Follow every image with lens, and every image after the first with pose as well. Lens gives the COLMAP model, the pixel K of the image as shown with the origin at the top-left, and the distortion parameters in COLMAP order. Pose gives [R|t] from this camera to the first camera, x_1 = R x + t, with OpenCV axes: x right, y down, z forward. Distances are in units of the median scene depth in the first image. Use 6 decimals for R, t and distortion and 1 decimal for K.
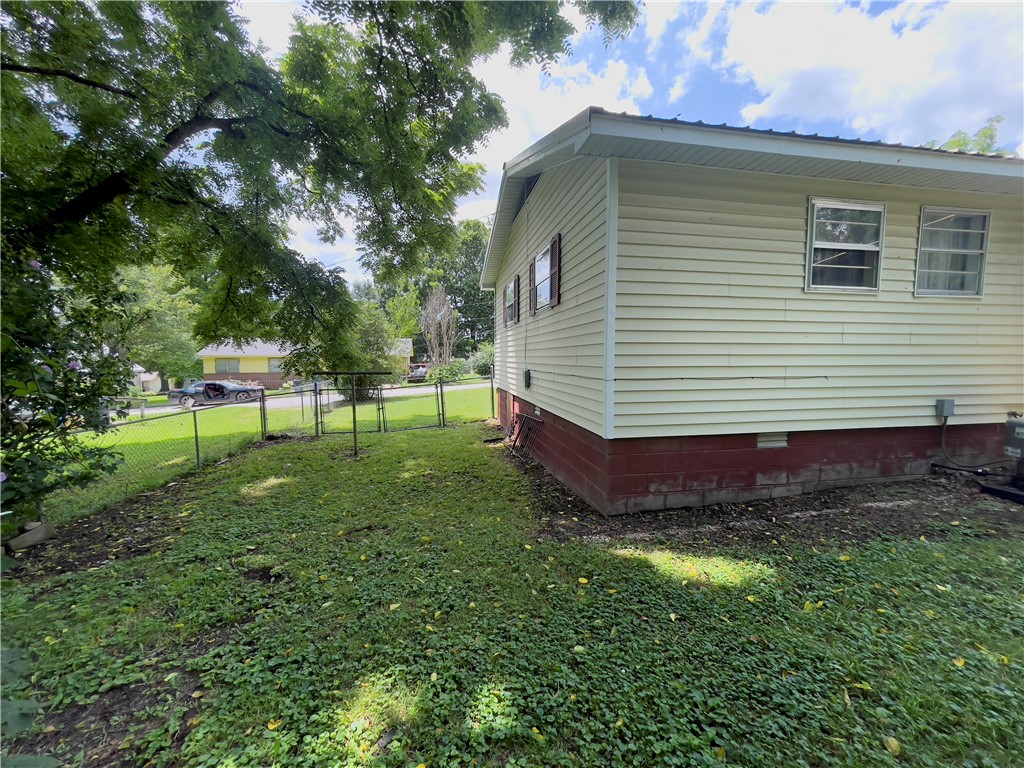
lens RADIAL K [[417.5, 0, 518.0], [0, 417.5, 388.0], [0, 0, 1]] dist [-0.003712, 0.002728]
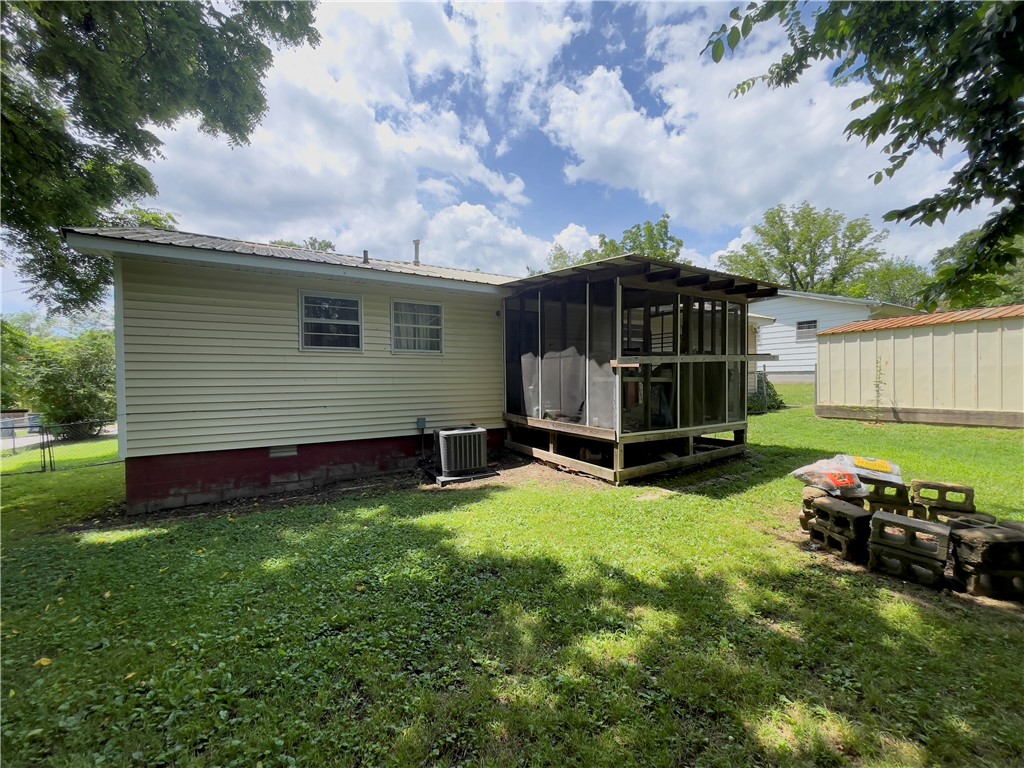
lens RADIAL K [[417.5, 0, 507.8], [0, 417.5, 382.8], [0, 0, 1]] dist [-0.003712, 0.002728]
pose [[0.941379, -0.009498, 0.337217, 0.848192], [0.035243, 0.996903, -0.070307, 0.017562], [-0.335505, 0.078071, 0.938798, -0.643600]]
